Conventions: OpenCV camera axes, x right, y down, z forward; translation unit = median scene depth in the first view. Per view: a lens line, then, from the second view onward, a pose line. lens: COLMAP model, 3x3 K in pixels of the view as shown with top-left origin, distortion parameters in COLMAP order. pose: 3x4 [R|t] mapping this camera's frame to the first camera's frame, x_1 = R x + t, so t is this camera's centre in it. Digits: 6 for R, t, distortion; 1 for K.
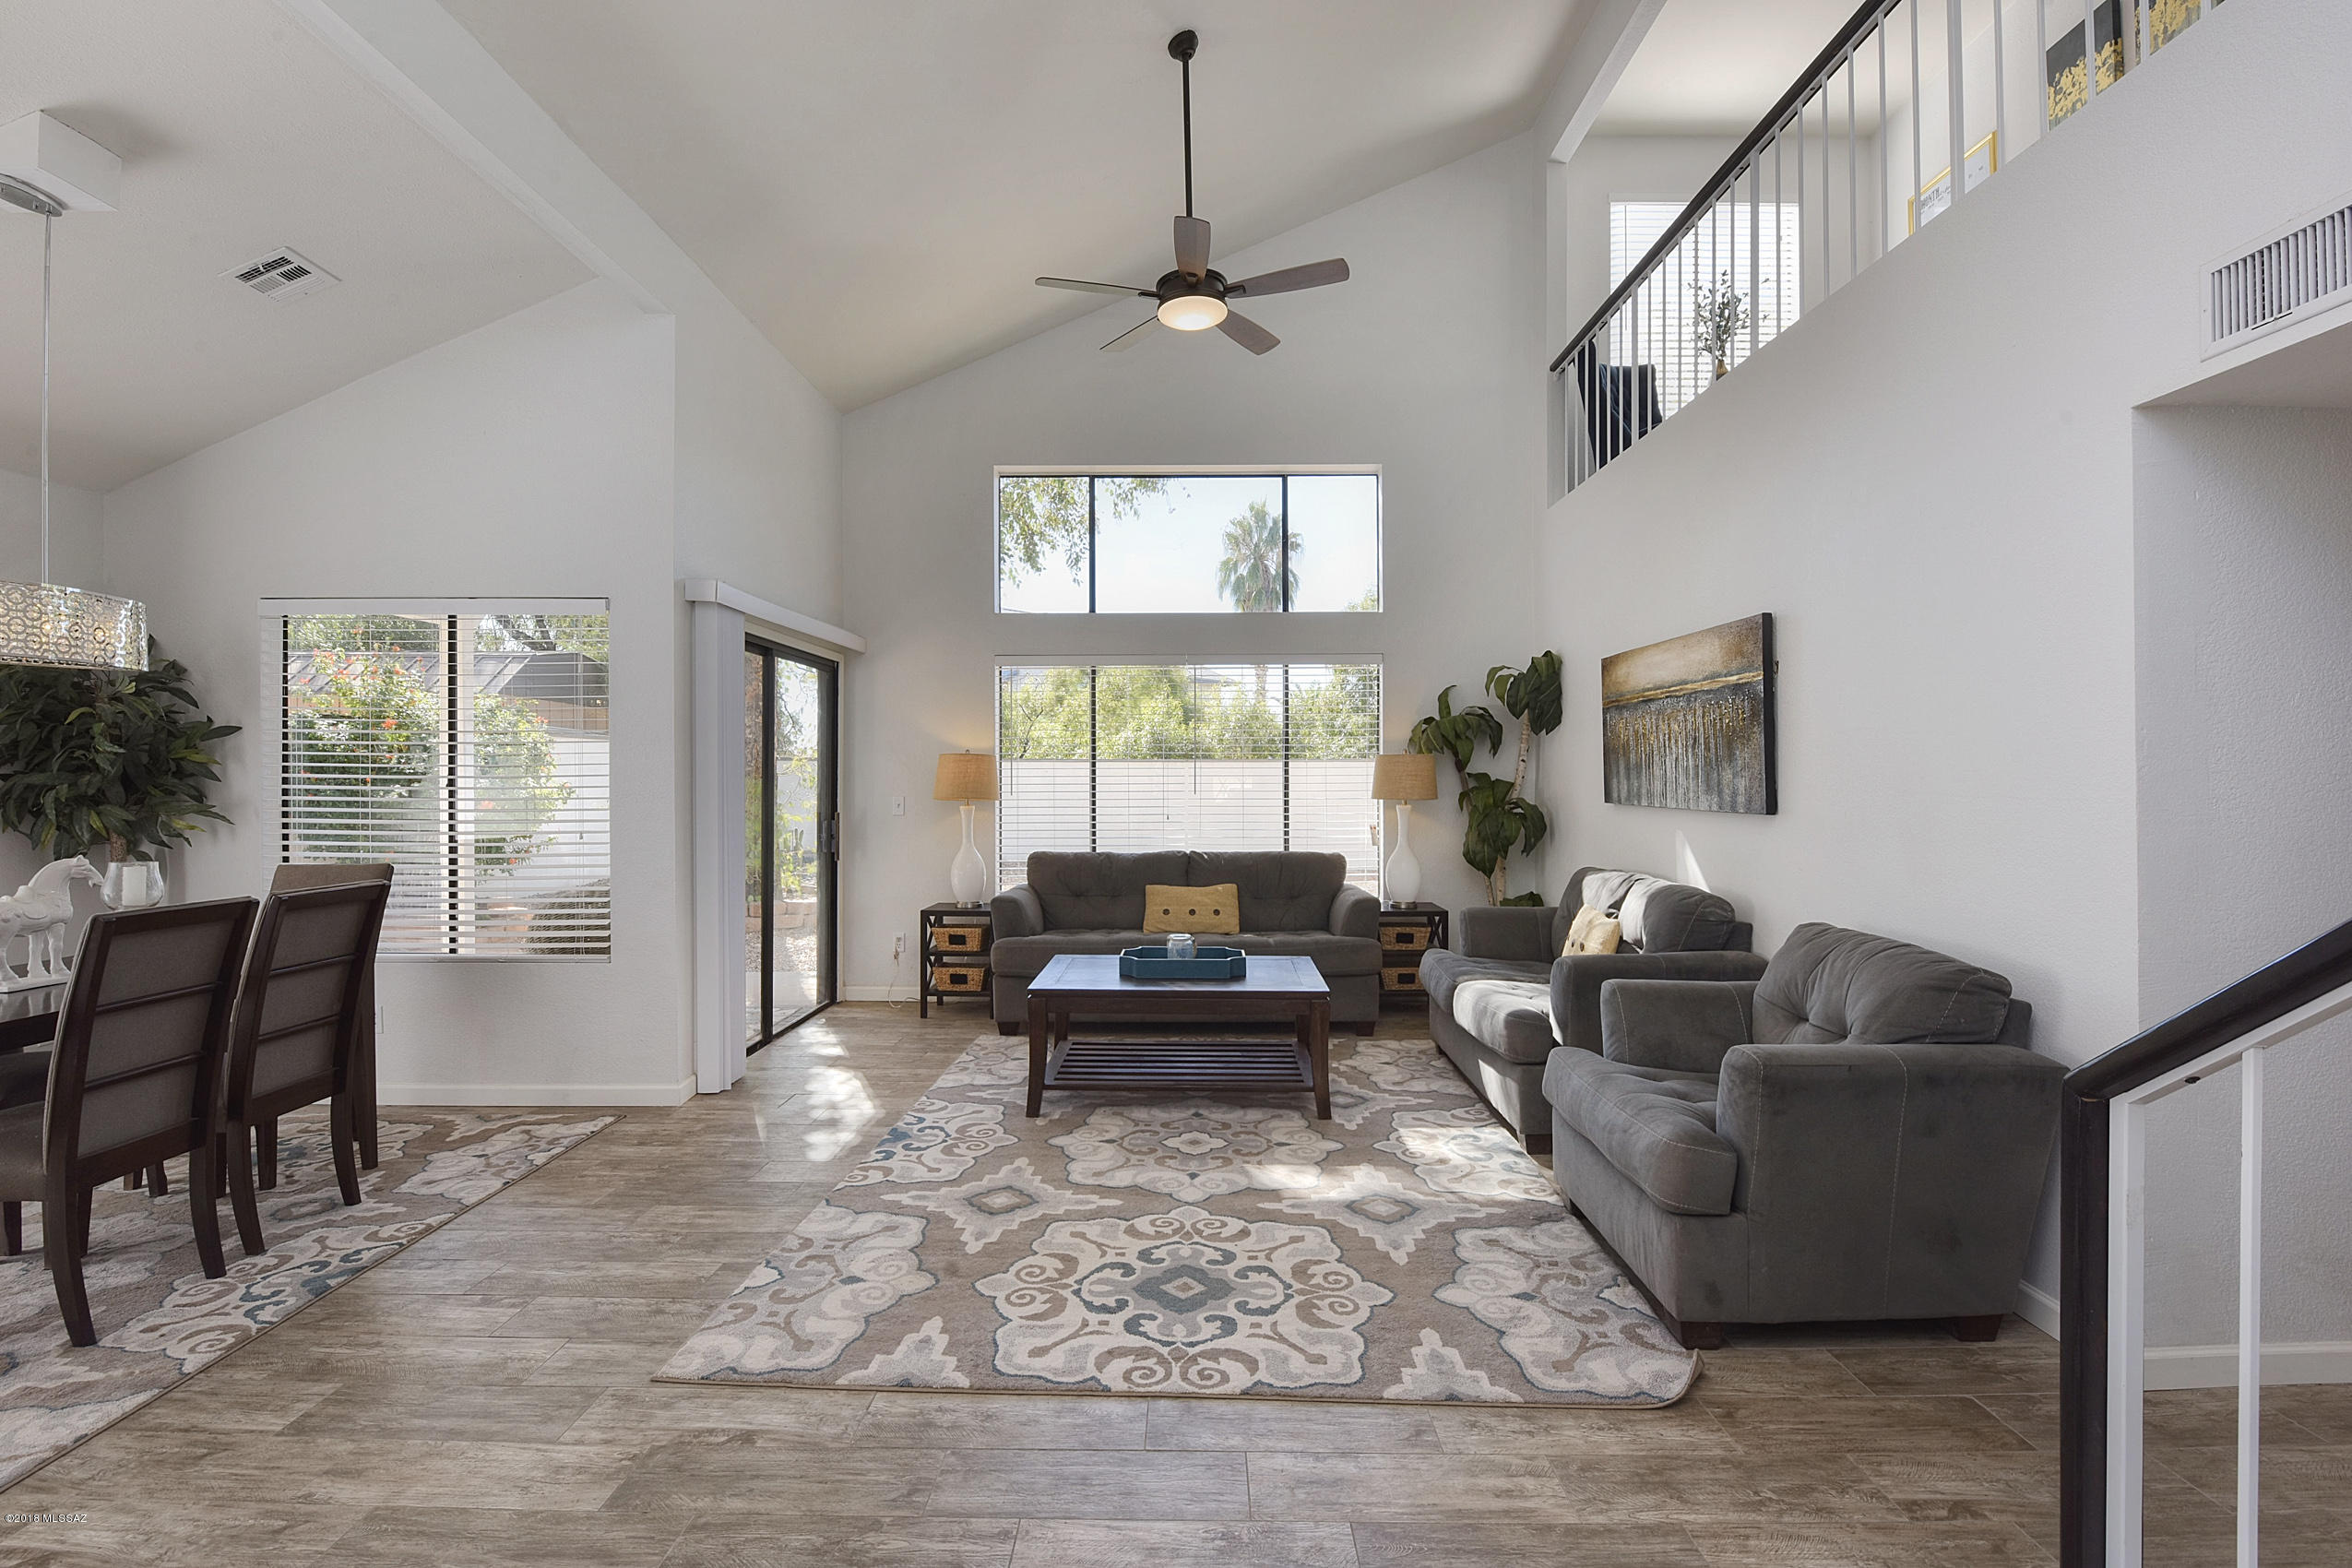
lens RADIAL K [[1008.0, 0, 1167.2], [0, 1008.0, 771.9], [0, 0, 1]] dist [0.001218, -0.004255]
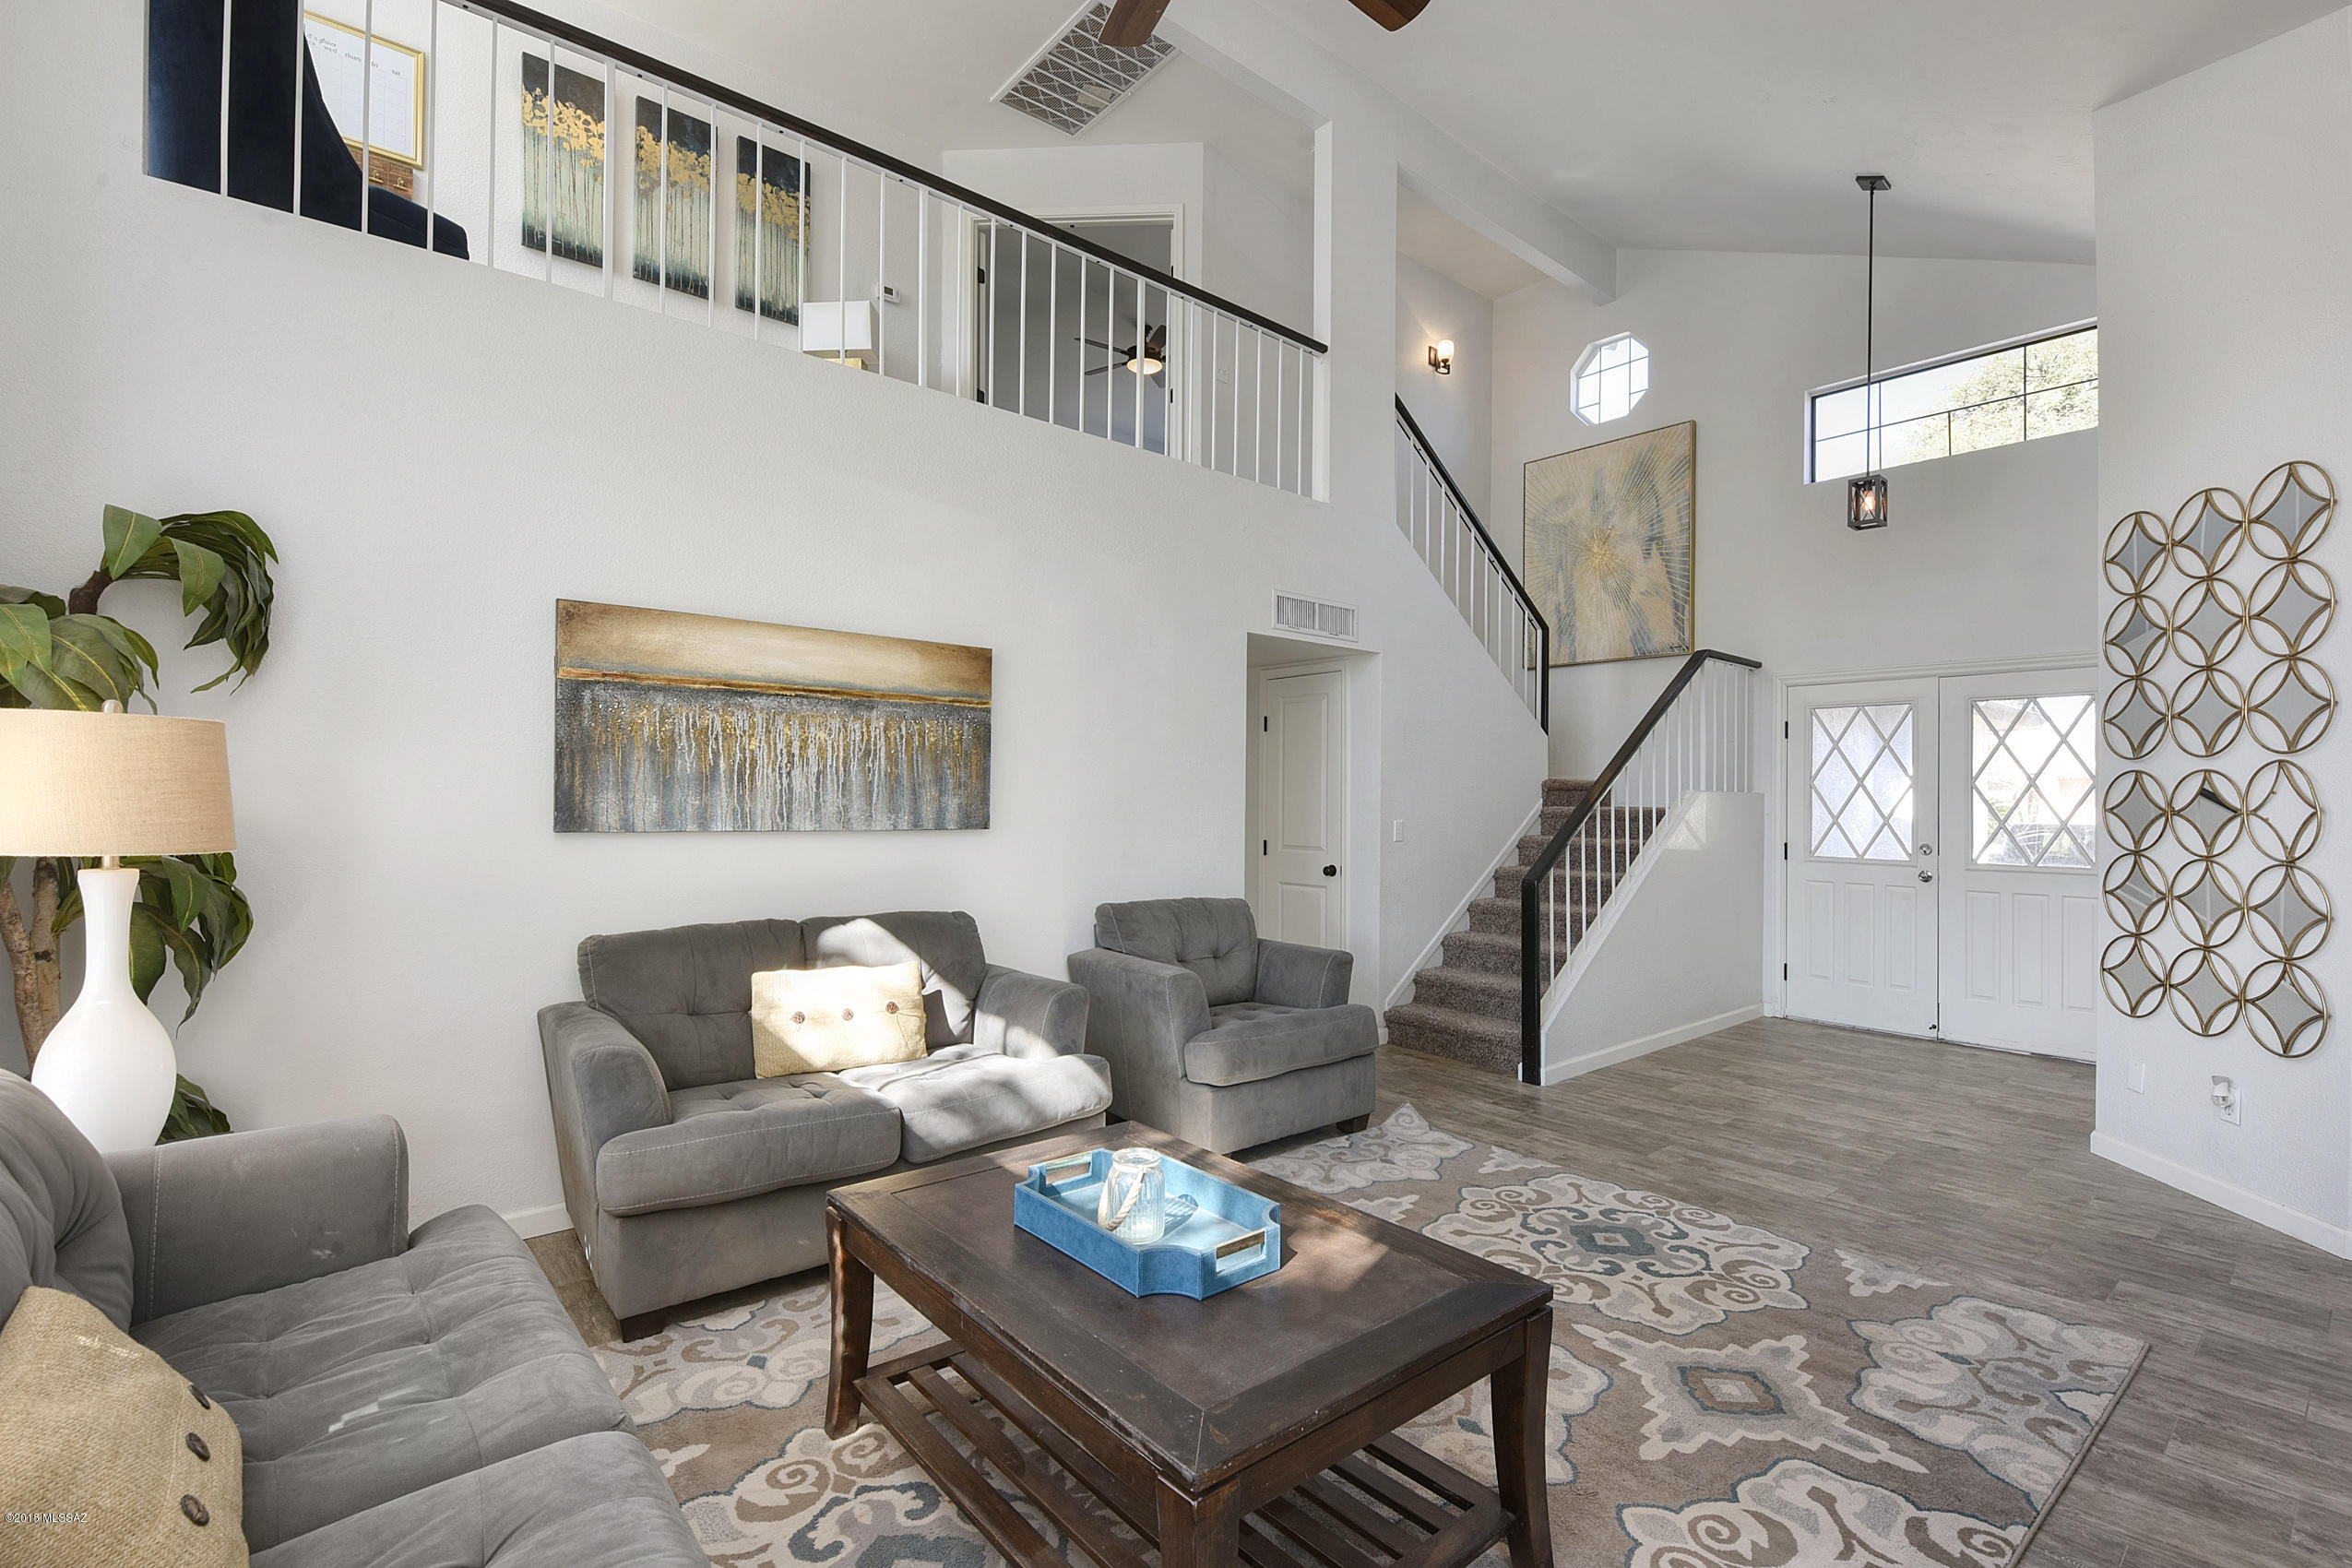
lens RADIAL K [[1107.4, 0, 1120.9], [0, 1107.4, 792.6], [0, 0, 1]] dist [-0.013387, -0.000488]
pose [[-0.643137, -0.004091, 0.765740, -0.448277], [-0.015865, 0.999842, -0.007983, 0.009882], [-0.765587, -0.017283, -0.643101, 1.708017]]
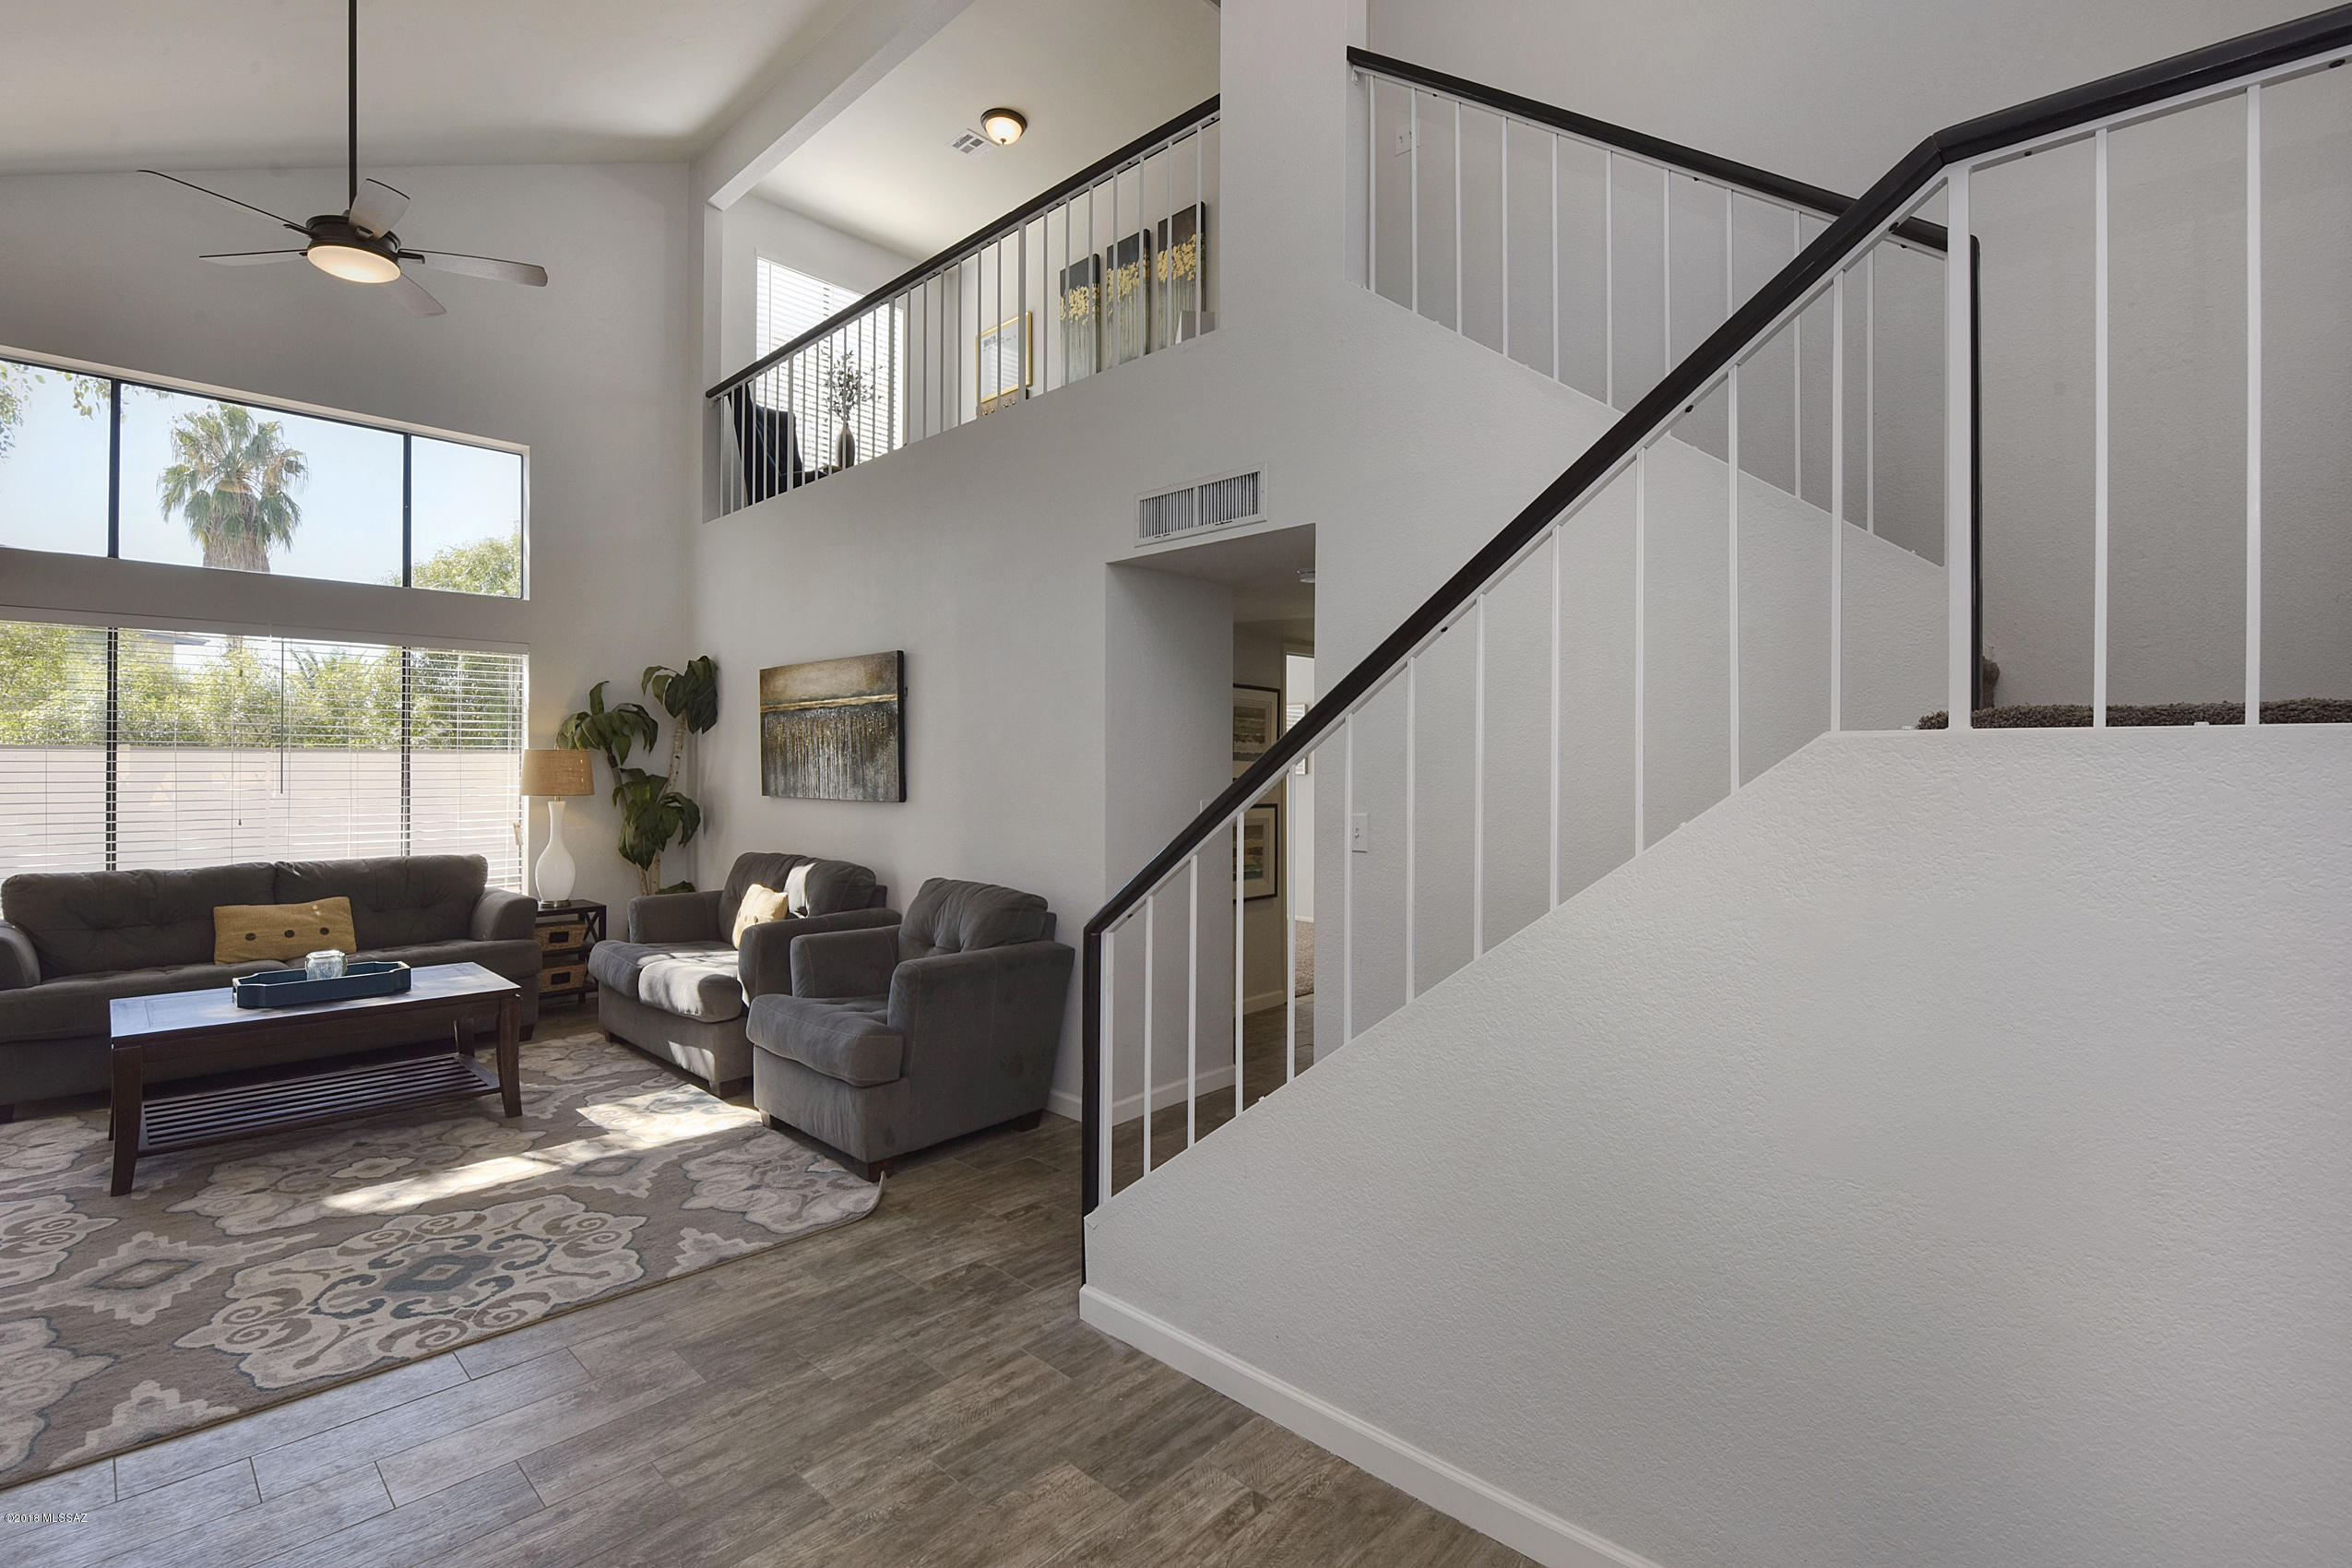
lens RADIAL K [[1066.5, 0, 1109.7], [0, 1066.5, 753.7], [0, 0, 1]] dist [0.001650, -0.011194]
pose [[0.707152, 0.009603, 0.706996, -0.205626], [-0.003179, 0.999941, -0.010402, -0.007554], [-0.707054, 0.005109, 0.707141, -0.193902]]
